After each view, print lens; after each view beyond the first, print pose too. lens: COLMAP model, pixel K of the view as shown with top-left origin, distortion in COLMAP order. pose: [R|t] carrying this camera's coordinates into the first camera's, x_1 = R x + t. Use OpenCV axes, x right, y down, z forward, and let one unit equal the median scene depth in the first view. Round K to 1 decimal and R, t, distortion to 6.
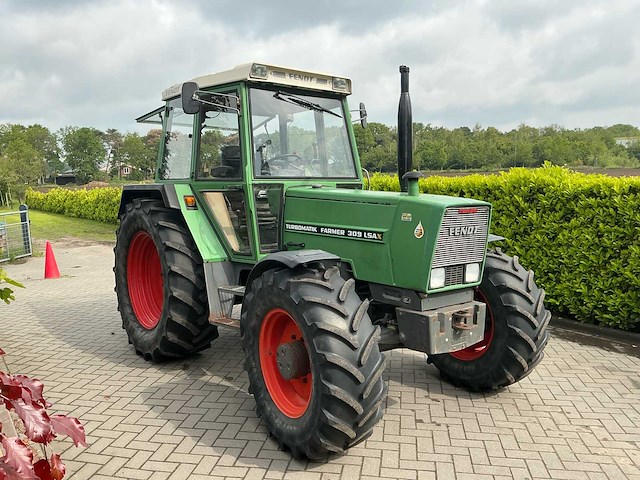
lens RADIAL K [[532.6, 0, 320.0], [0, 532.6, 240.0], [0, 0, 1]] dist [0.117249, -0.225364]
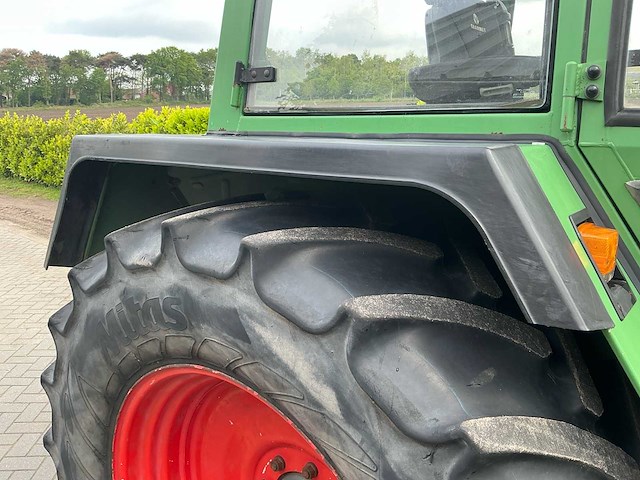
lens RADIAL K [[532.6, 0, 320.0], [0, 532.6, 240.0], [0, 0, 1]] dist [0.117249, -0.225364]
pose [[0.977145, -0.046596, 0.207406, -0.310904], [0.019913, 0.991454, 0.128925, -0.084922], [-0.211641, -0.121849, 0.969722, 0.749325]]
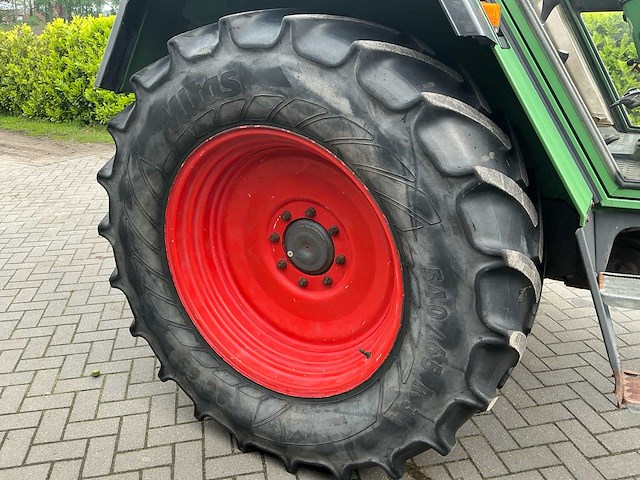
lens RADIAL K [[532.6, 0, 320.0], [0, 532.6, 240.0], [0, 0, 1]] dist [0.117249, -0.225364]
pose [[0.931517, -0.132395, 0.338745, -0.385357], [0.041264, 0.963848, 0.263240, -0.030511], [-0.361350, -0.231234, 0.903303, 0.644210]]
